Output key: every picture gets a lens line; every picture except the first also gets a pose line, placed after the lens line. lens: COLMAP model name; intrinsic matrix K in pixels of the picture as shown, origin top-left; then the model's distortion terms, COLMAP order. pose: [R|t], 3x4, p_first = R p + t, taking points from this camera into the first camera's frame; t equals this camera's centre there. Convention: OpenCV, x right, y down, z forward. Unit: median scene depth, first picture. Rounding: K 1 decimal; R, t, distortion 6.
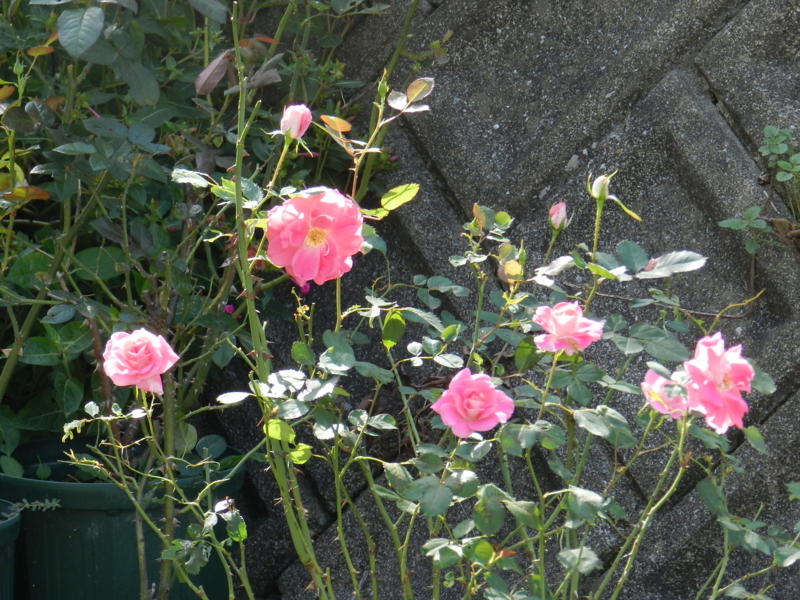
lens RADIAL K [[4103.1, 0, 400.0], [0, 4103.1, 300.0], [0, 0, 1]] dist [0.087017, 0.000000]
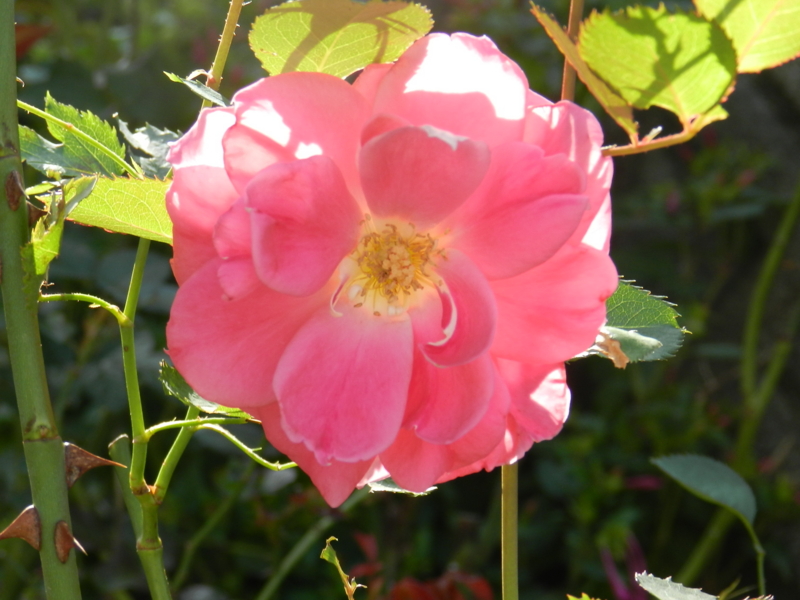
lens RADIAL K [[2678.3, 0, 399.9], [0, 2678.3, 299.9], [0, 0, 1]] dist [-0.009358, 0.000000]
pose [[0.996819, -0.020402, -0.077044, -0.009533], [0.008086, 0.987581, -0.156903, 0.008144], [0.079288, 0.155781, 0.984604, 0.865012]]
